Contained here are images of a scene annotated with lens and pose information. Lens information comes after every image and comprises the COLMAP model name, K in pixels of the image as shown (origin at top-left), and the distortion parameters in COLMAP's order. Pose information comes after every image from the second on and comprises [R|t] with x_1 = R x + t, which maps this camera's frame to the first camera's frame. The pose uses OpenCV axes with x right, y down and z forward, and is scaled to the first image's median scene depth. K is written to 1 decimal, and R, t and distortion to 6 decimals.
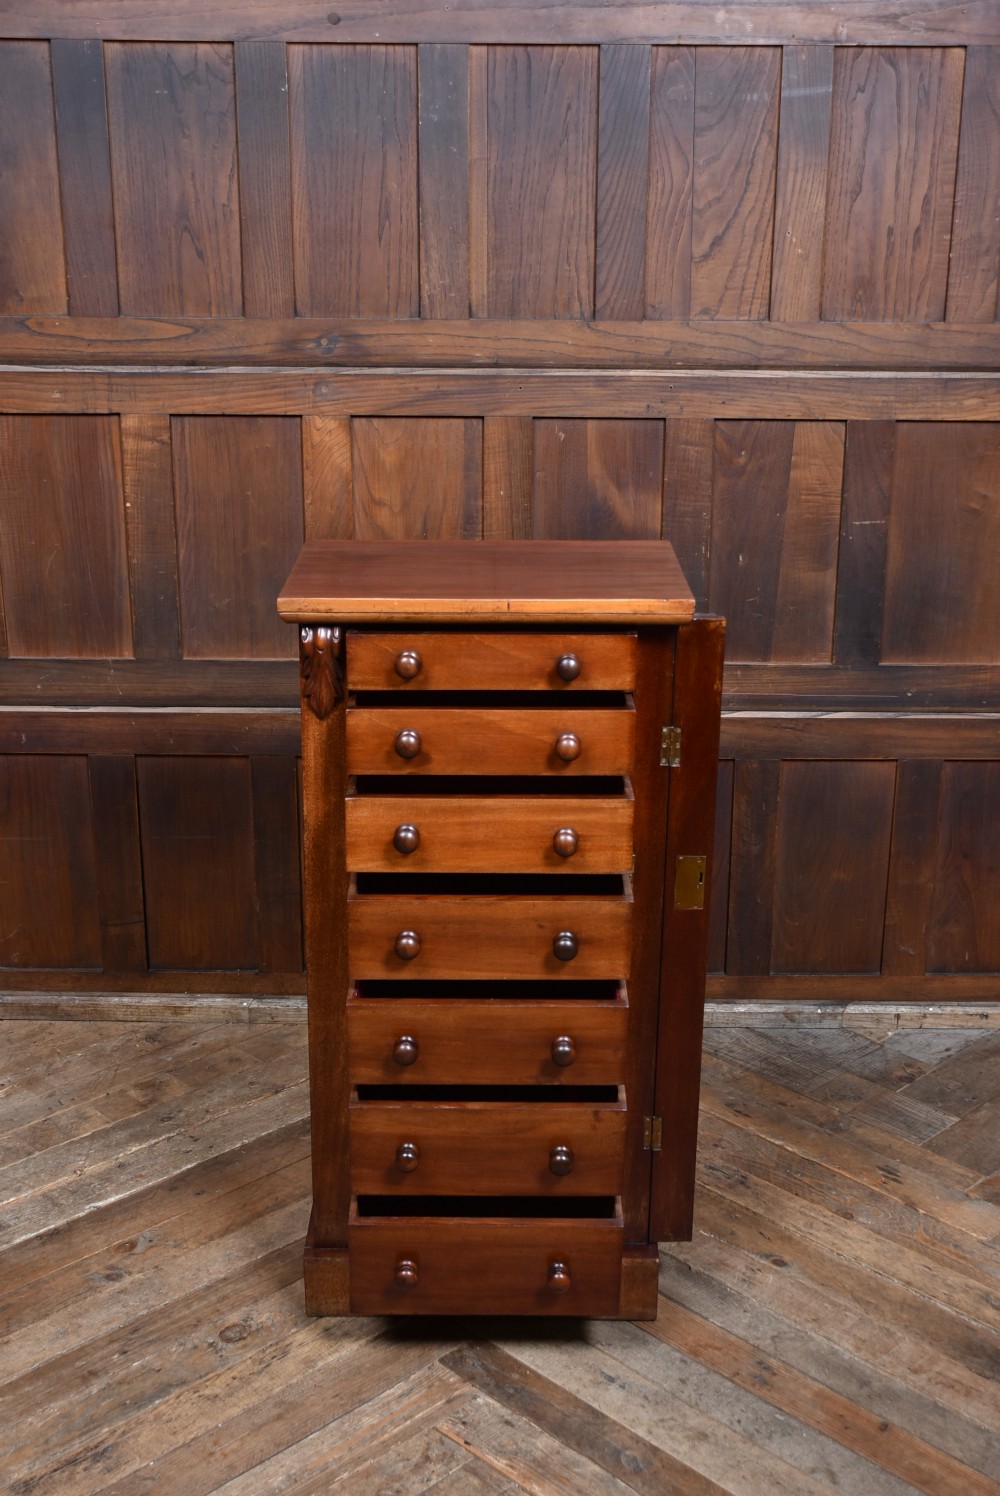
lens RADIAL K [[1831.4, 0, 515.0], [0, 1831.4, 790.9], [0, 0, 1]] dist [-0.012083, 0.000000]
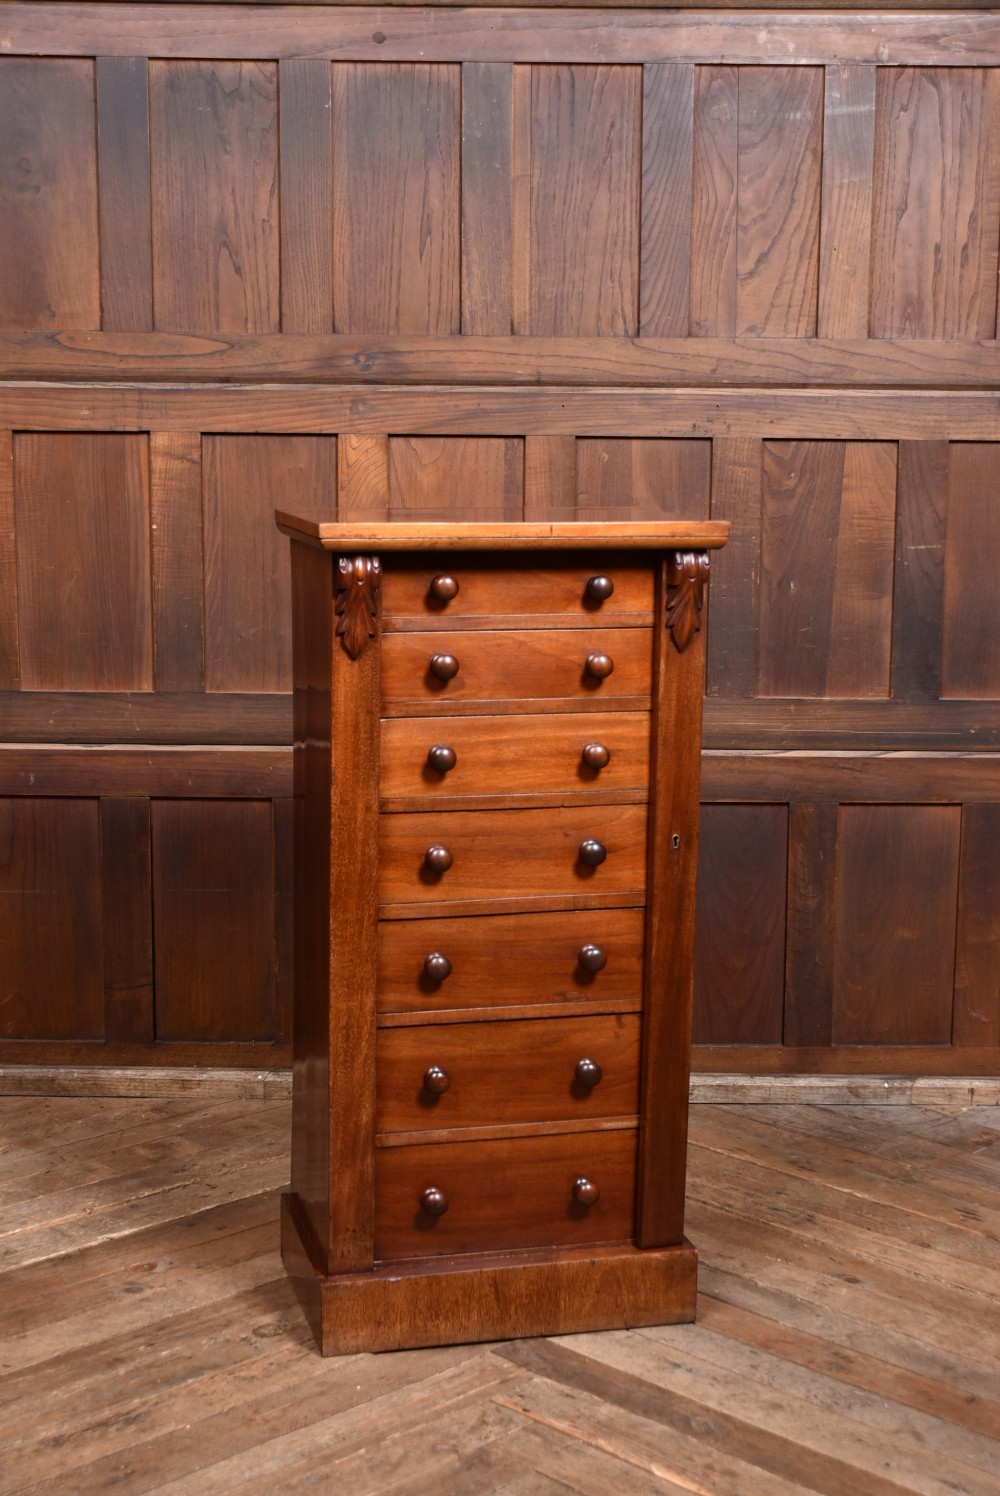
lens RADIAL K [[2255.6, 0, 529.1], [0, 2255.6, 802.5], [0, 0, 1]] dist [0.007456, 0.000000]
pose [[0.999937, 0.000143, 0.011202, -0.028144], [0.001644, 0.987225, -0.159327, 0.177297], [-0.011082, 0.159335, 0.987162, -0.149540]]
